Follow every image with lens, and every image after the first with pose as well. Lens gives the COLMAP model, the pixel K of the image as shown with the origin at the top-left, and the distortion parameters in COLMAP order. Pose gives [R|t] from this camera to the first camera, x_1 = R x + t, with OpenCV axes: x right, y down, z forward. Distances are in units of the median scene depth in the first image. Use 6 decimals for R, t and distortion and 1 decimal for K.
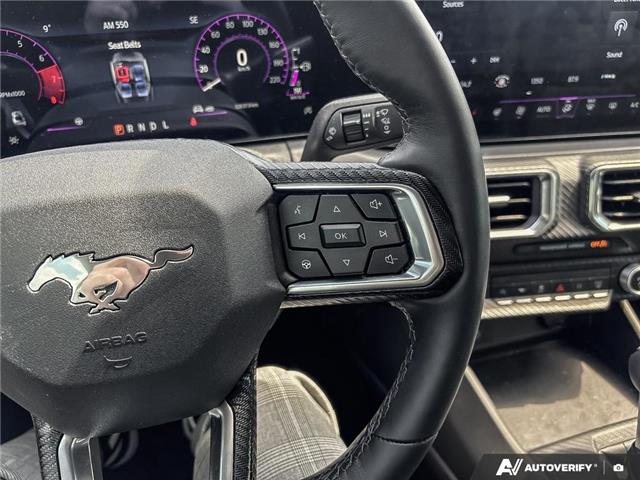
lens RADIAL K [[496.6, 0, 316.7], [0, 496.6, 239.1], [0, 0, 1]] dist [0.012330, -0.029466]
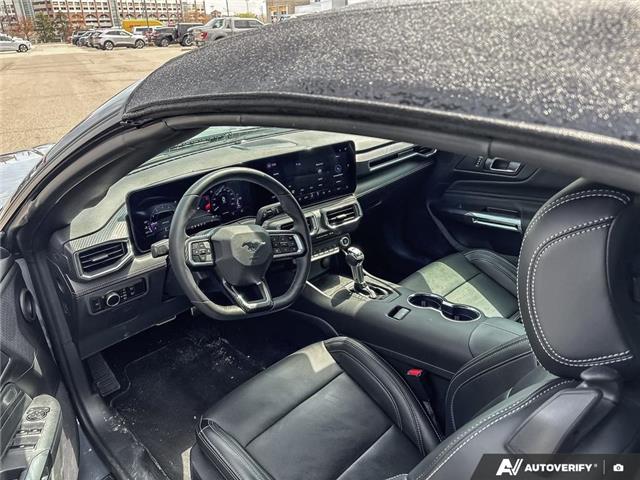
lens RADIAL K [[496.6, 0, 316.7], [0, 496.6, 239.1], [0, 0, 1]] dist [0.012330, -0.029466]
pose [[0.871104, -0.207675, 0.445027, -1.194798], [0.269362, 0.959763, -0.079373, 0.338892], [-0.410637, 0.189015, 0.891993, -2.278584]]
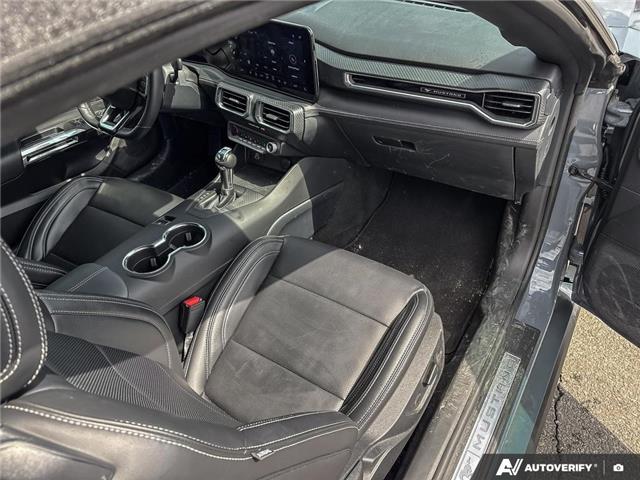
lens RADIAL K [[489.1, 0, 325.7], [0, 489.1, 247.1], [0, 0, 1]] dist [0.011728, 0.002195]
pose [[0.672279, 0.459108, -0.580741, 3.297390], [-0.327228, 0.887963, 0.323176, -0.495505], [0.664050, -0.027230, 0.747192, -1.029353]]
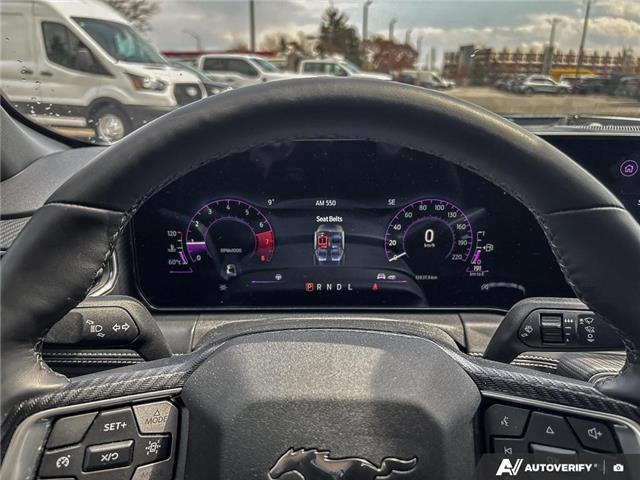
lens RADIAL K [[496.6, 0, 316.7], [0, 496.6, 239.1], [0, 0, 1]] dist [0.012330, -0.029466]
pose [[0.967302, 0.099139, -0.233447, -0.139299], [-0.149944, 0.965893, -0.211112, -0.096692], [0.204555, 0.239213, 0.949176, -0.075295]]
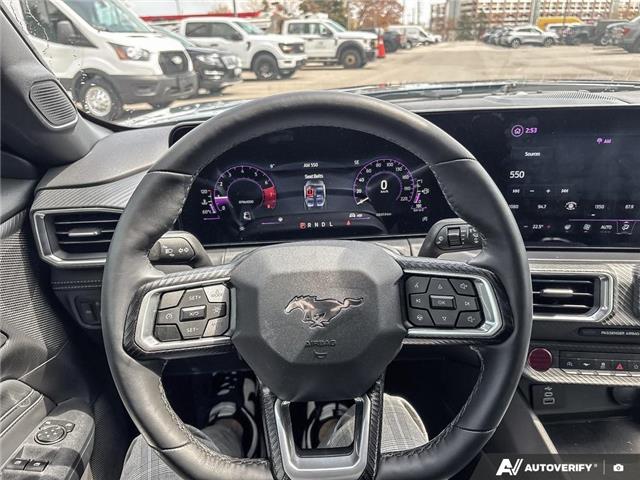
lens RADIAL K [[490.3, 0, 320.0], [0, 490.3, 240.0], [0, 0, 1]] dist [0.056767, -0.079372]
pose [[0.975643, 0.067678, -0.208662, -0.014341], [-0.098125, 0.985391, -0.139200, 0.038944], [0.196193, 0.156285, 0.968031, -0.511827]]
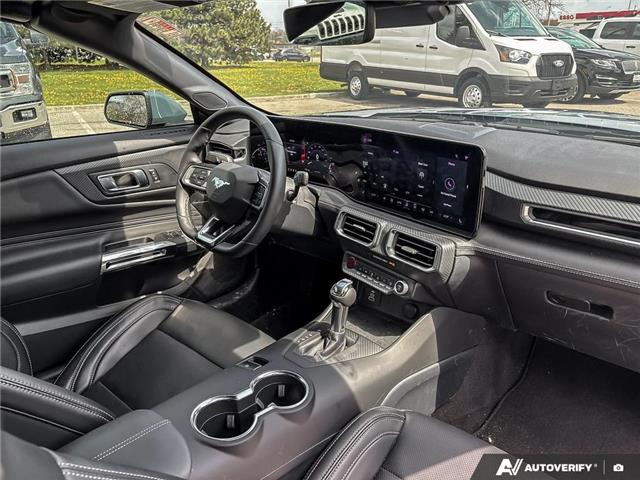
lens RADIAL K [[490.3, 0, 320.0], [0, 490.3, 240.0], [0, 0, 1]] dist [0.056767, -0.079372]
pose [[0.534869, 0.319740, -0.782100, 2.526064], [-0.433188, 0.898497, 0.071073, -0.126132], [0.725440, 0.300782, 0.619086, -0.765860]]
